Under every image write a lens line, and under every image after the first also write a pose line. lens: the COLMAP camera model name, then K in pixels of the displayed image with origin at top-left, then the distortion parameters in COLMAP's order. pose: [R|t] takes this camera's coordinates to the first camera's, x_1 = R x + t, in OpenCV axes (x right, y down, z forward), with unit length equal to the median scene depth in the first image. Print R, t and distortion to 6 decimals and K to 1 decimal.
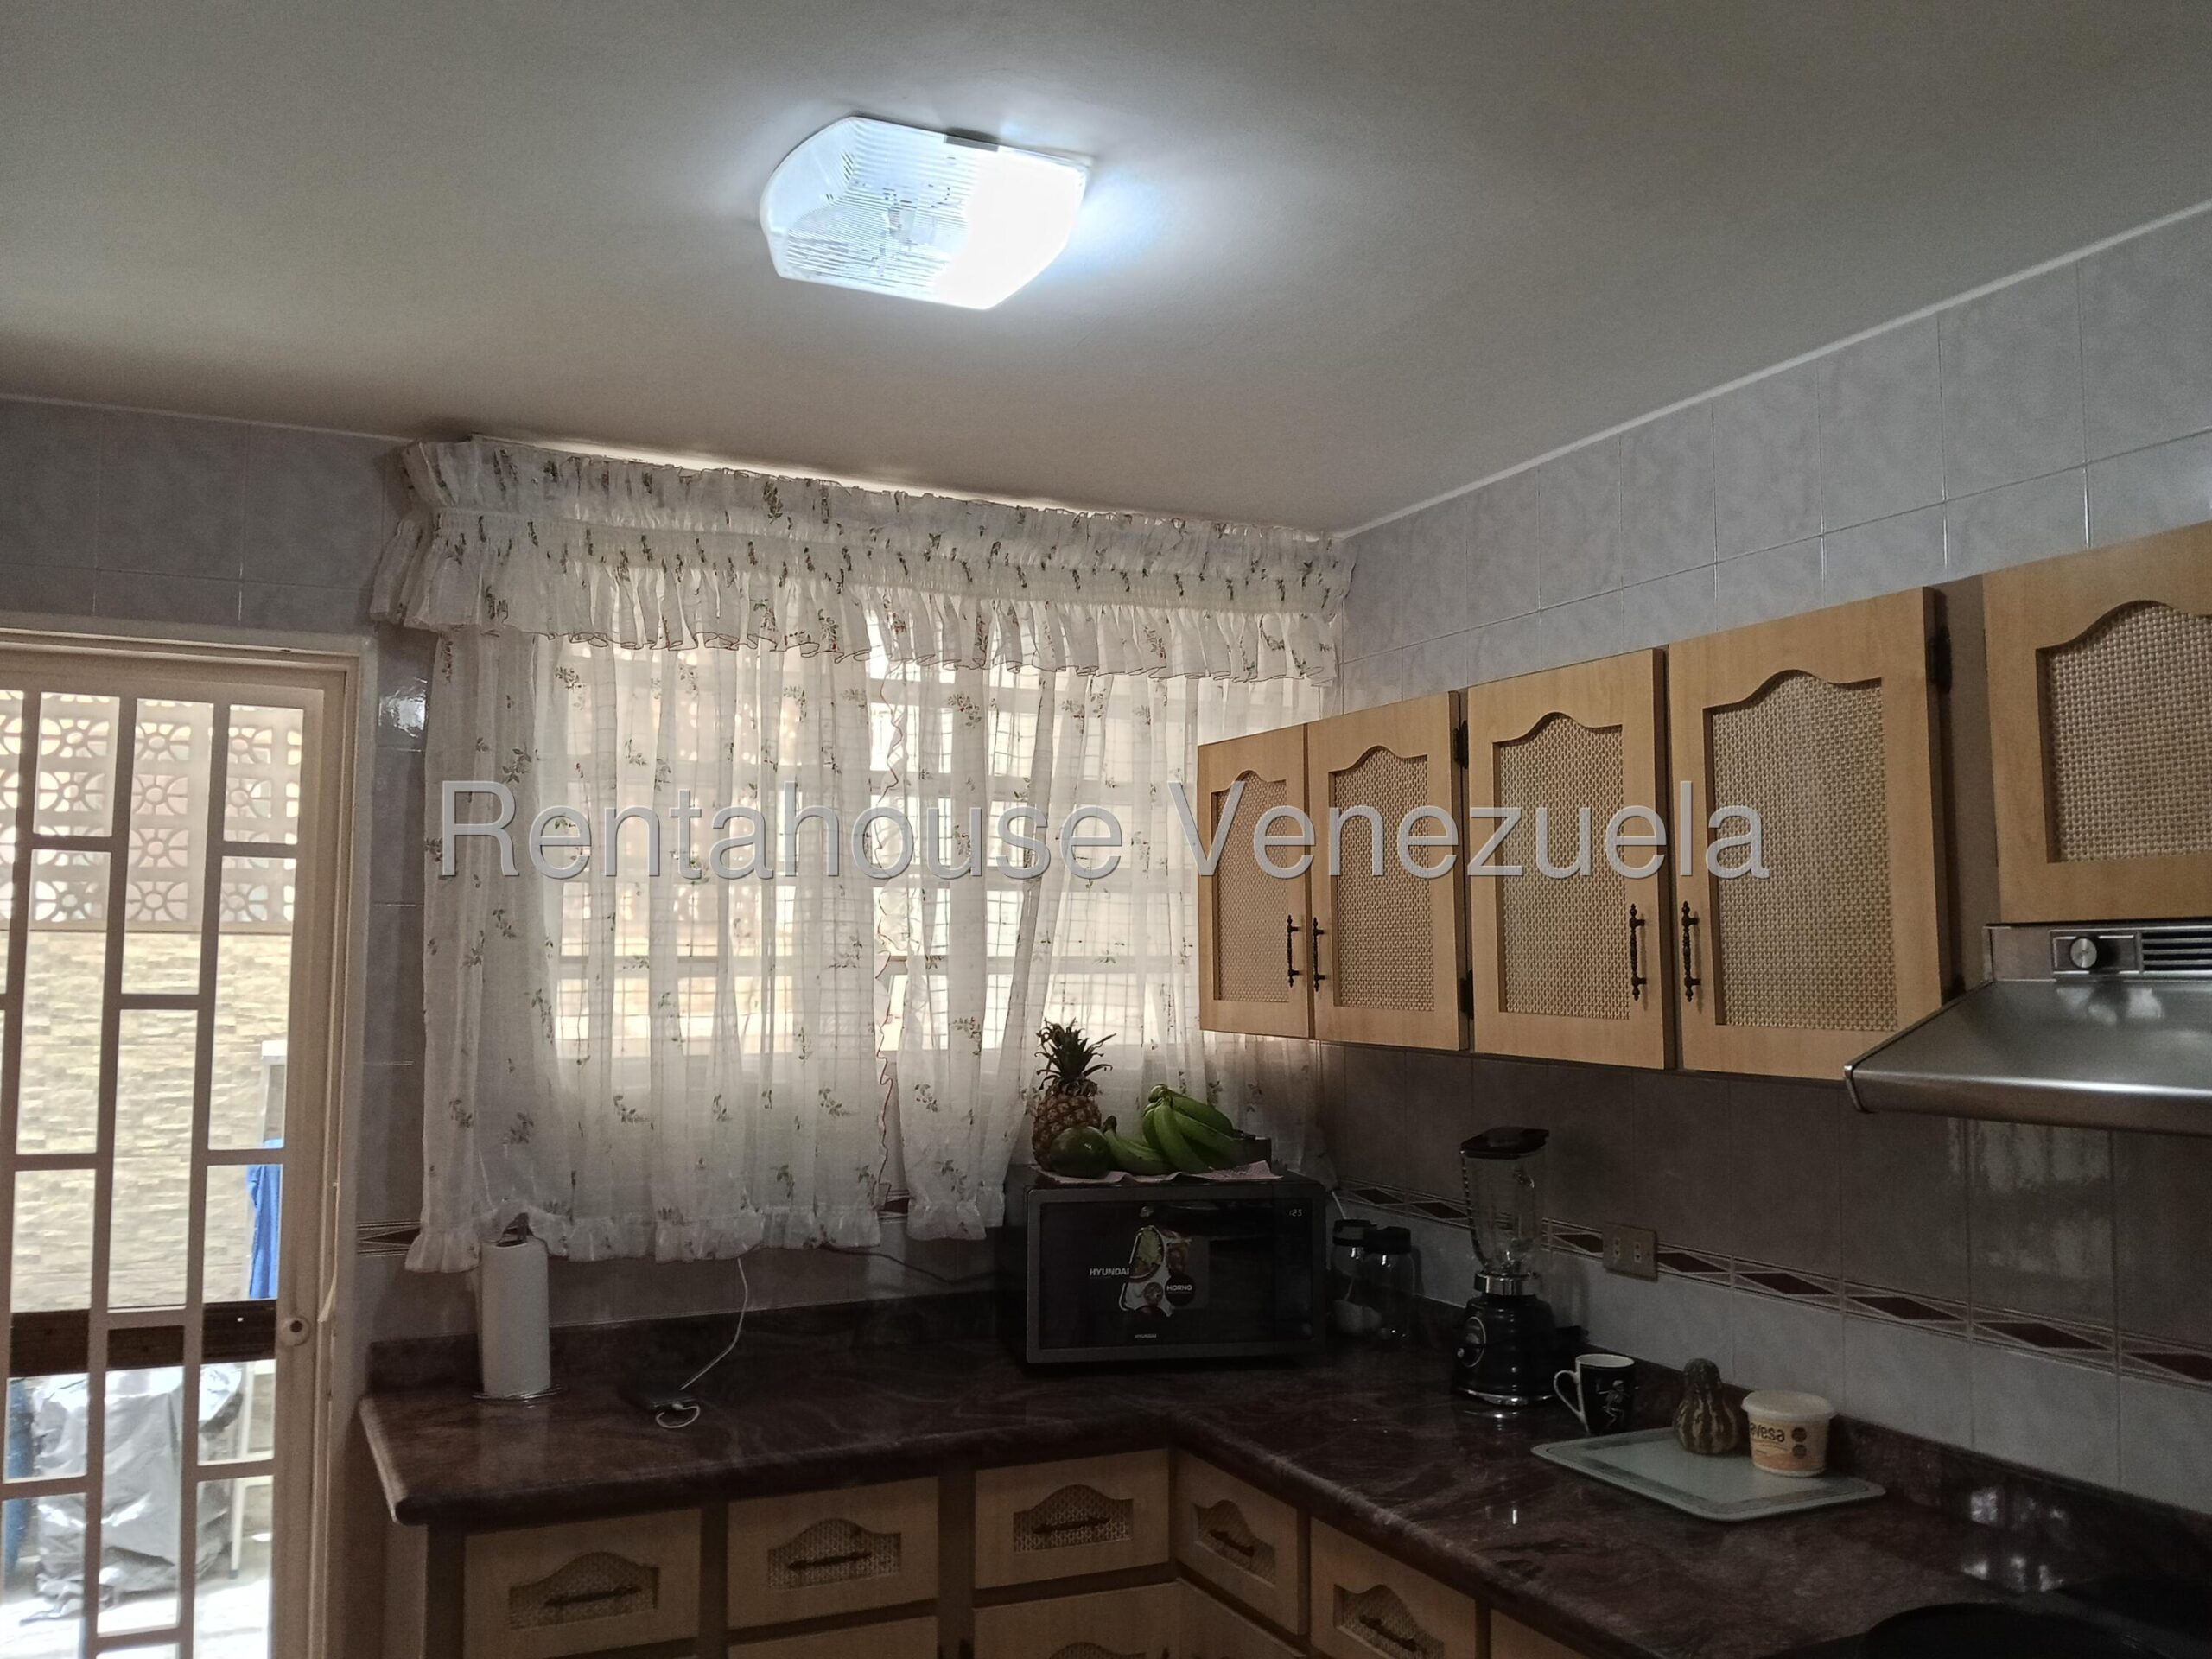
lens RADIAL K [[1860.1, 0, 1135.8], [0, 1860.1, 823.5], [0, 0, 1]] dist [0.208564, -0.560321]
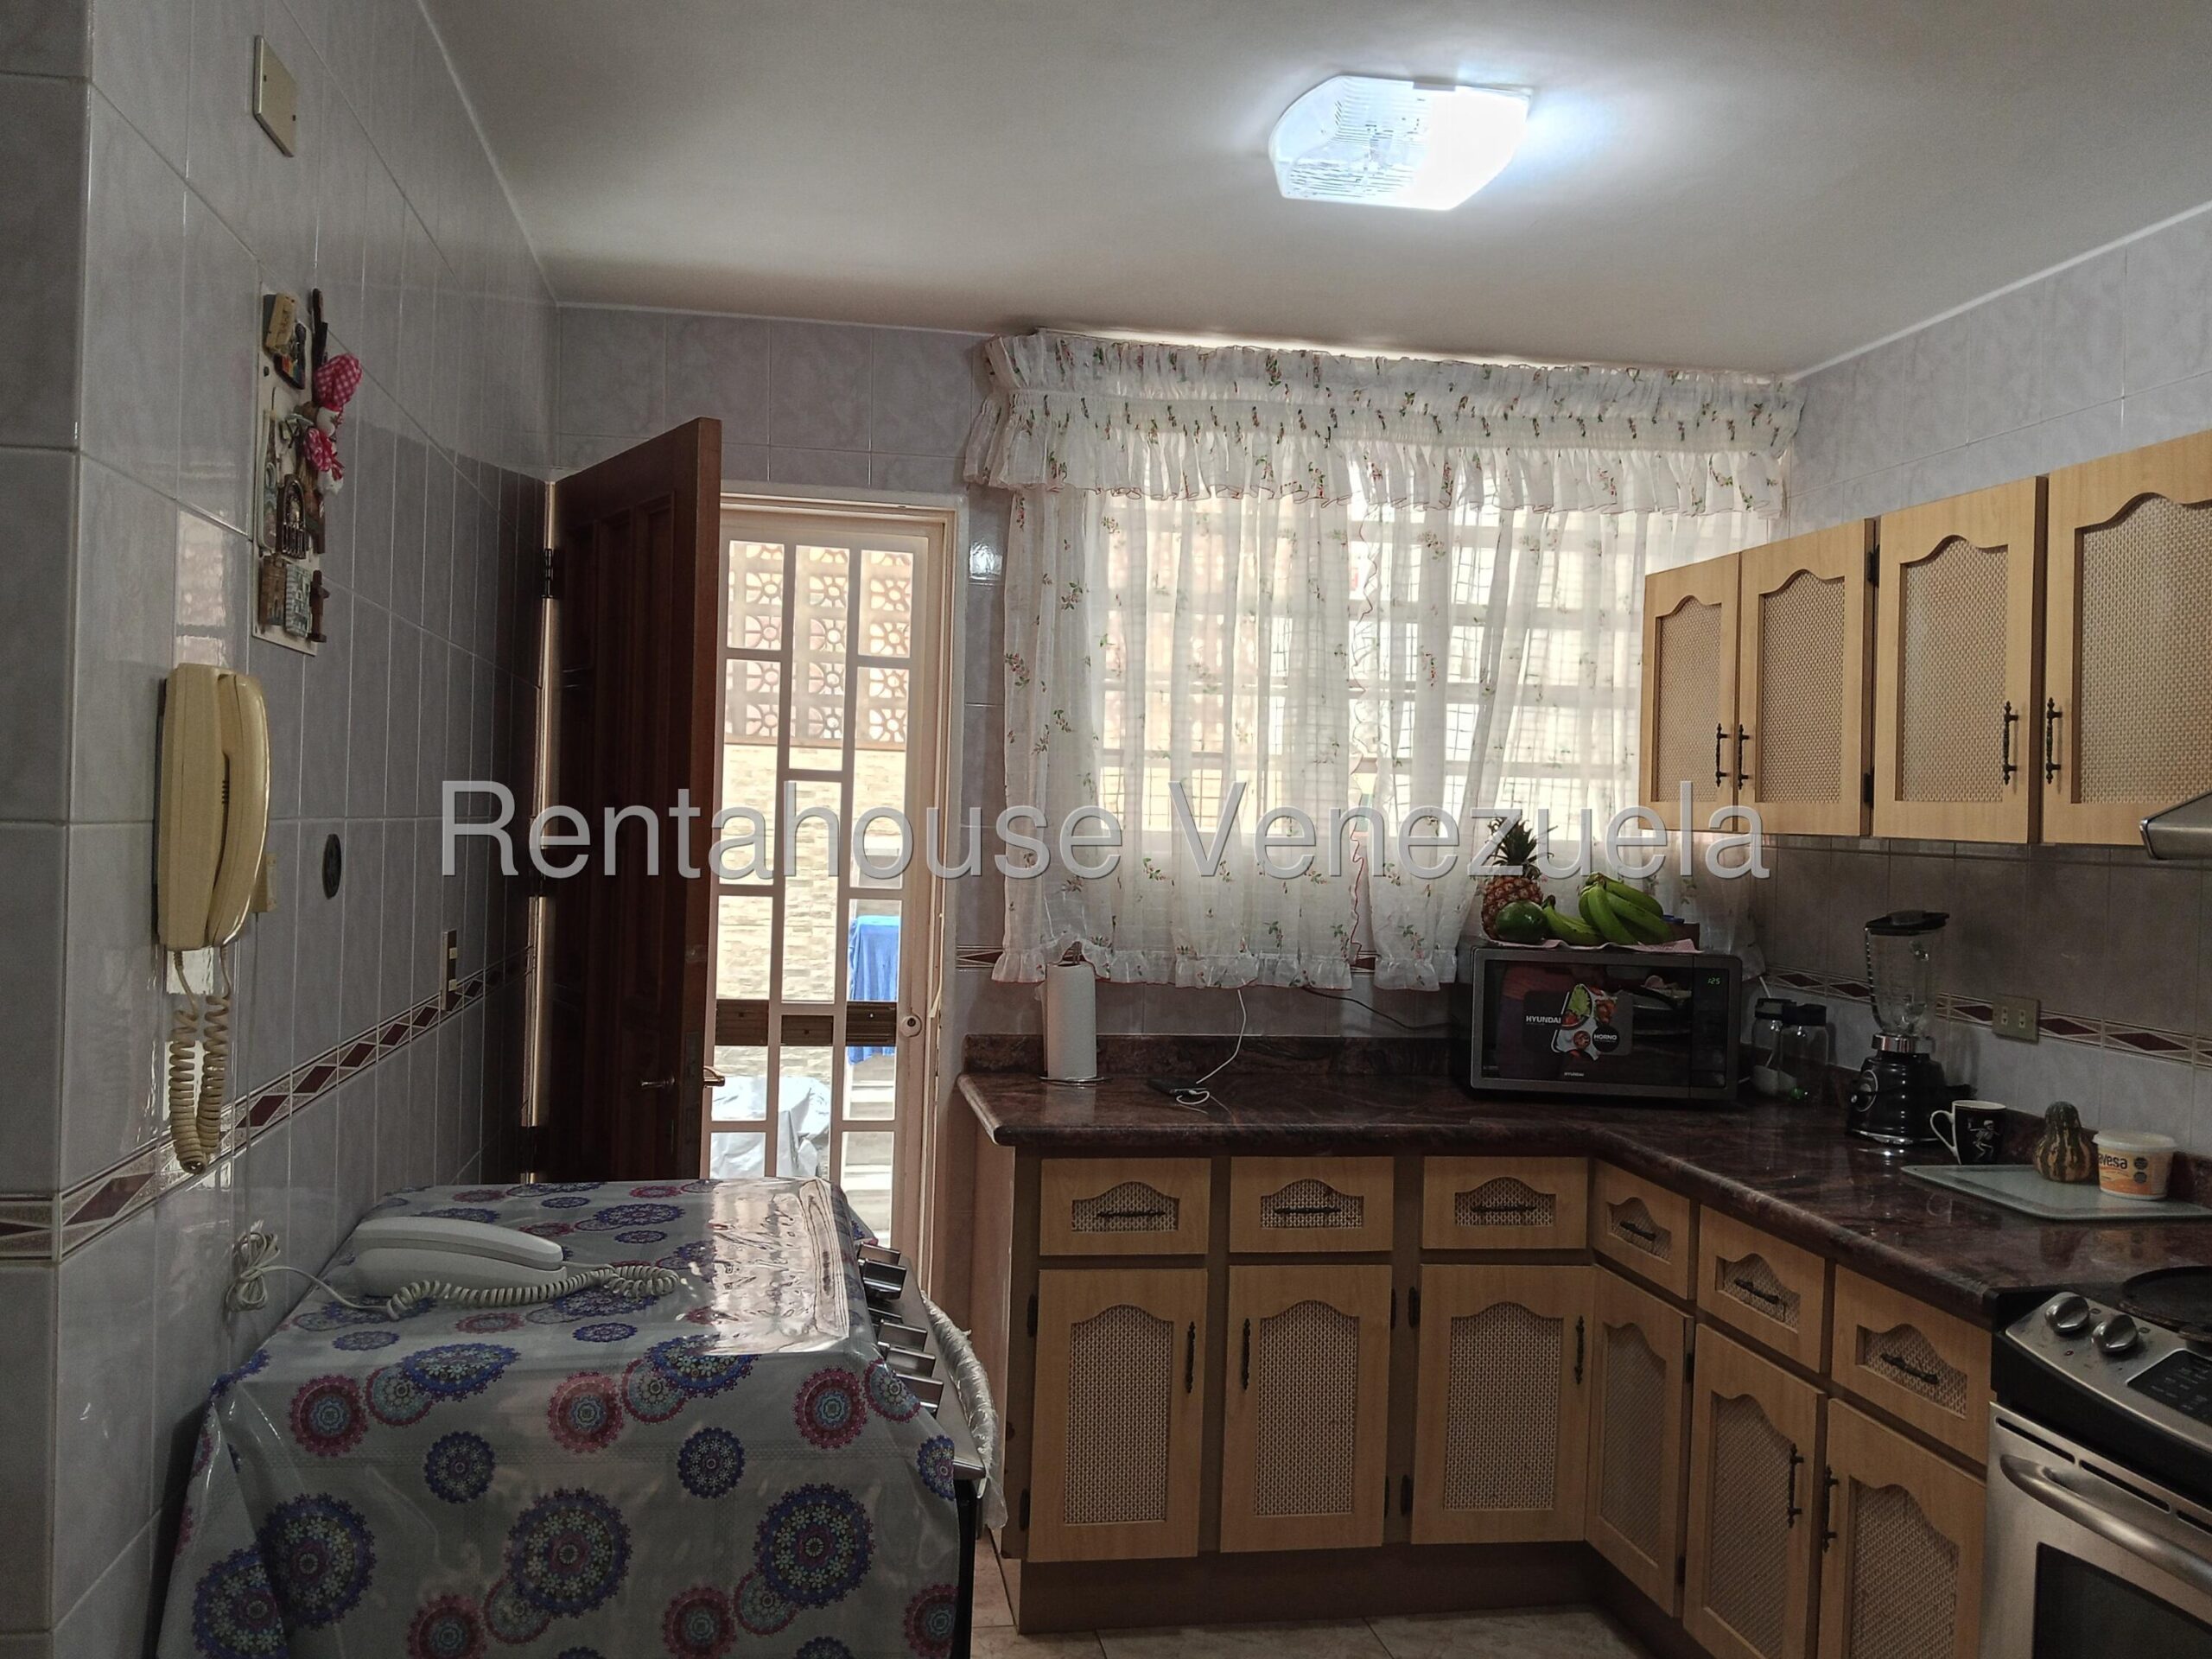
lens RADIAL K [[1821.8, 0, 1112.4], [0, 1821.8, 821.9], [0, 0, 1]] dist [0.133922, -0.310994]
pose [[0.961961, 0.027723, -0.271777, 0.034428], [-0.005795, 0.996685, 0.081156, 0.020366], [0.273126, -0.076494, 0.958932, -0.172558]]
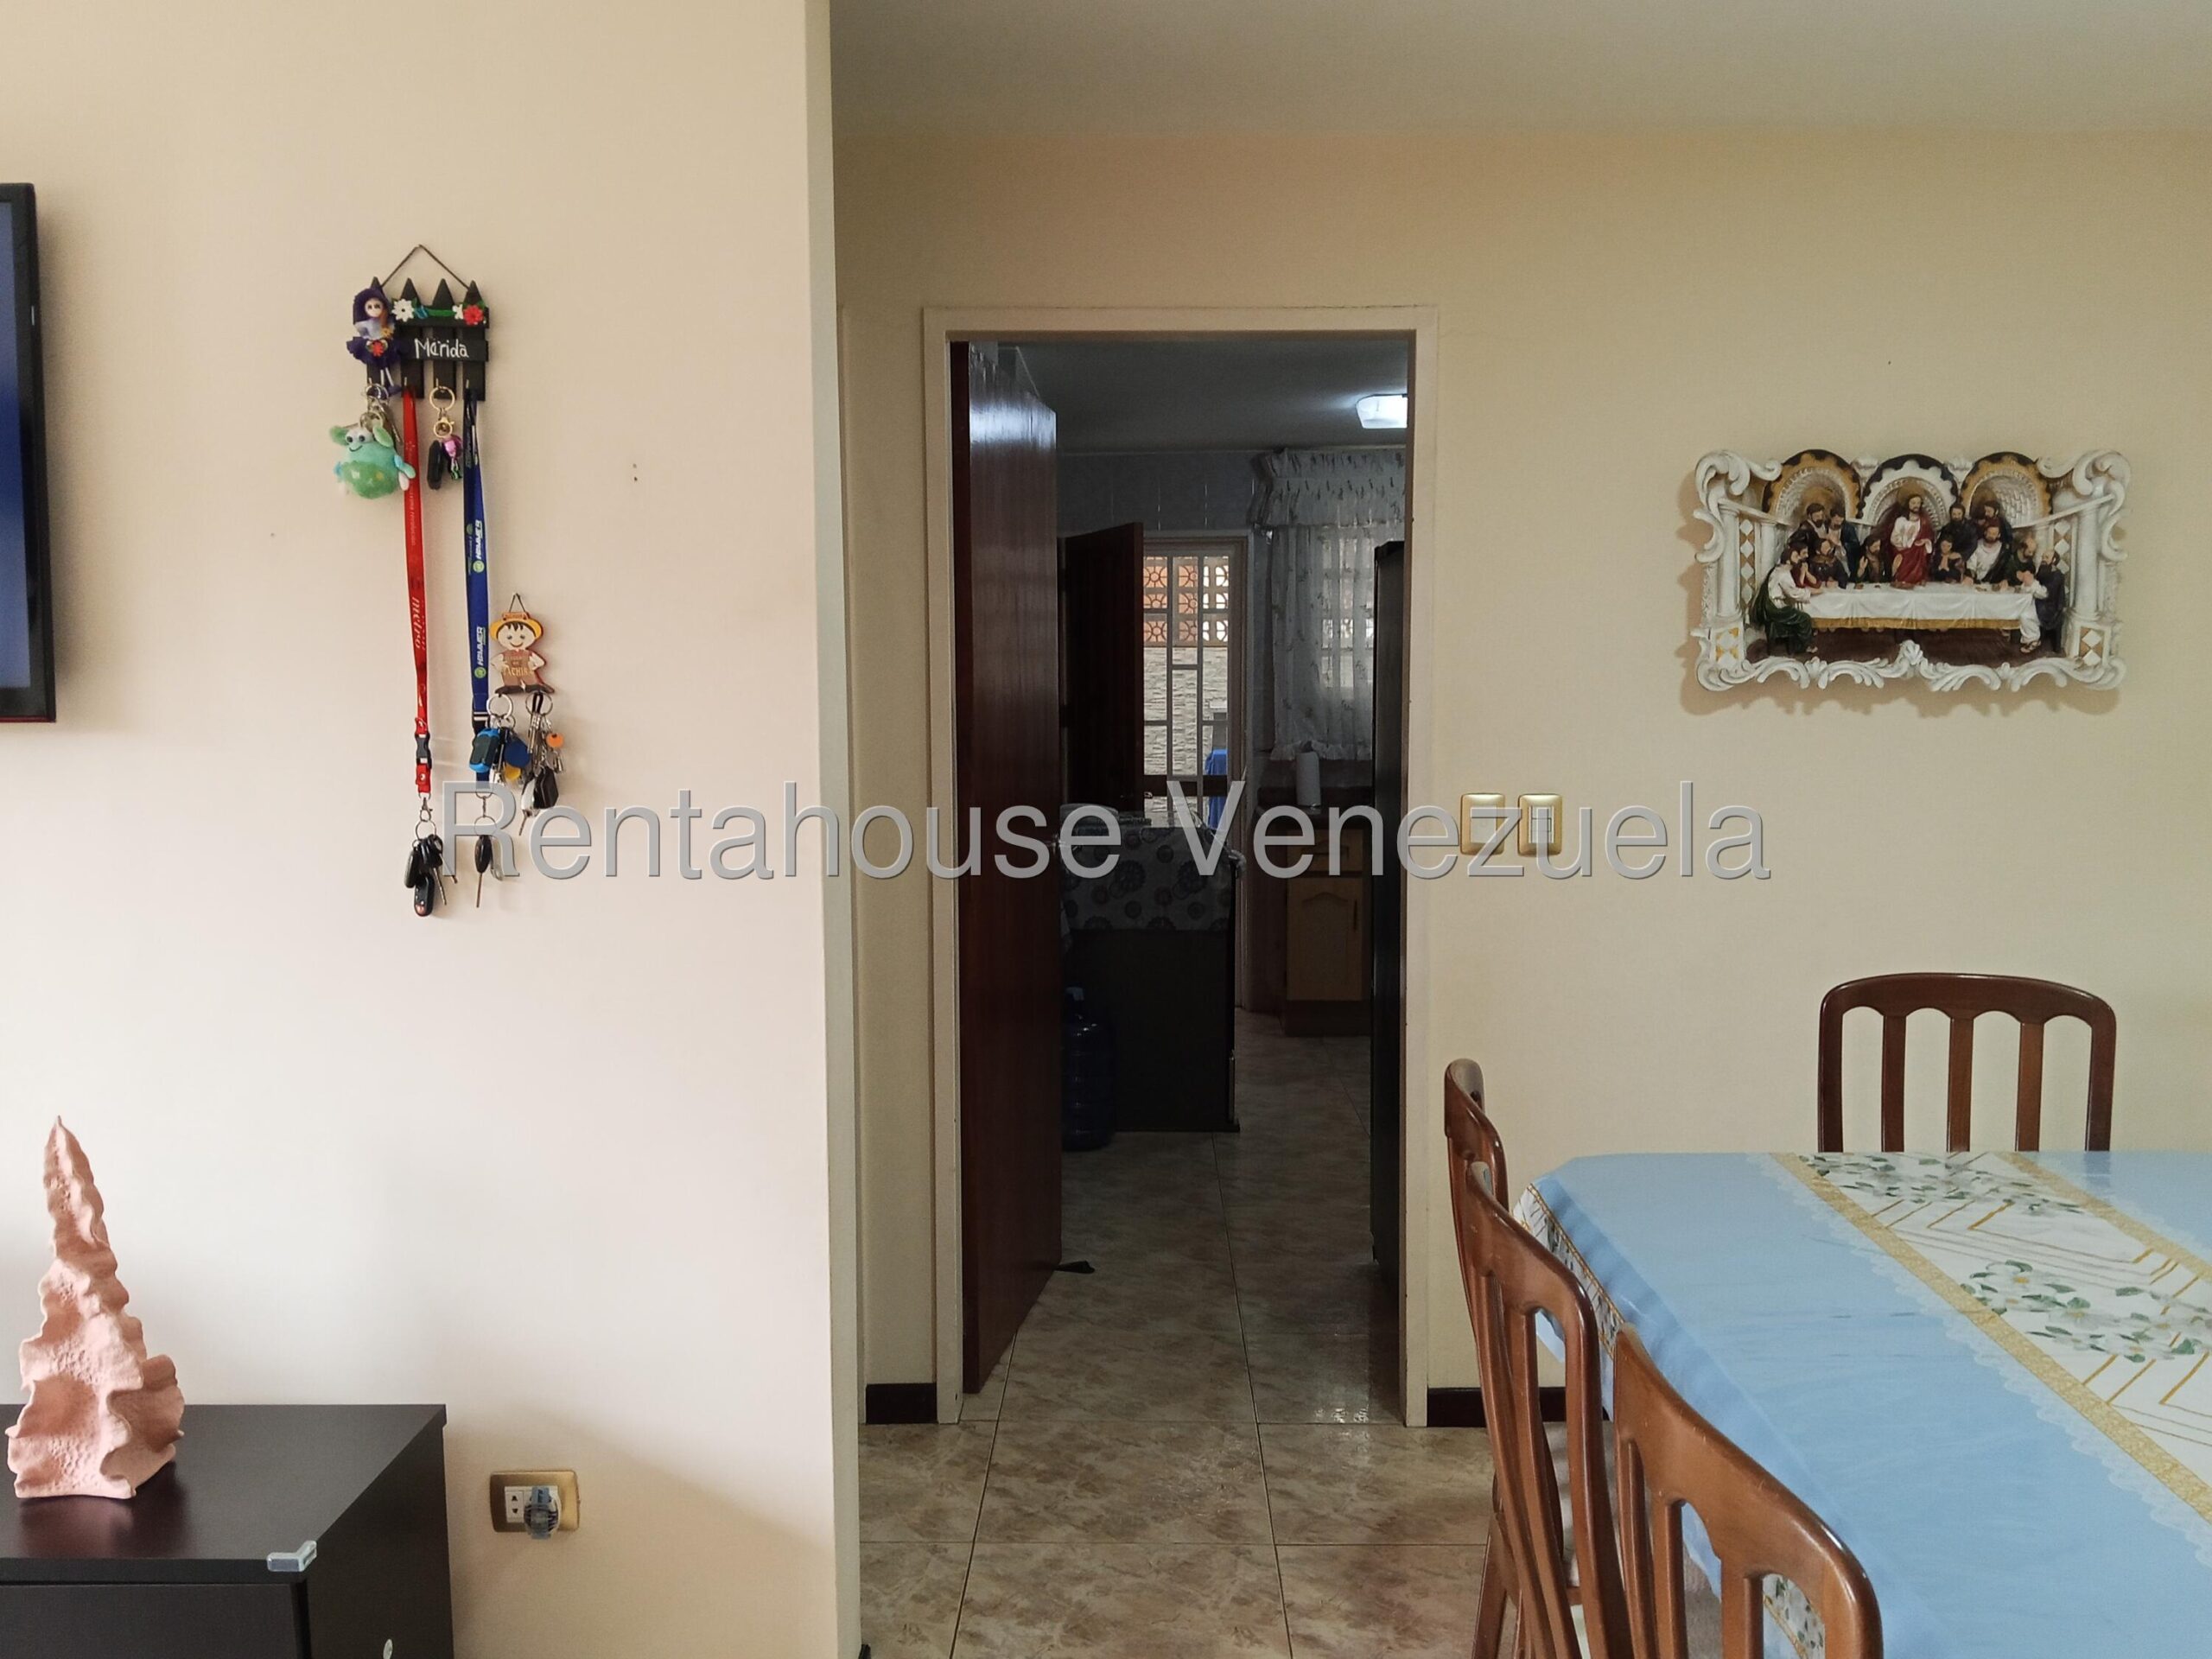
lens RADIAL K [[1905.9, 0, 1106.0], [0, 1905.9, 829.5], [0, 0, 1]] dist [0.000778, -0.009816]
pose [[0.887628, 0.027375, -0.459746, 0.643689], [0.046719, 0.987731, 0.149012, -0.087749], [0.458185, -0.153746, 0.875459, -1.470973]]
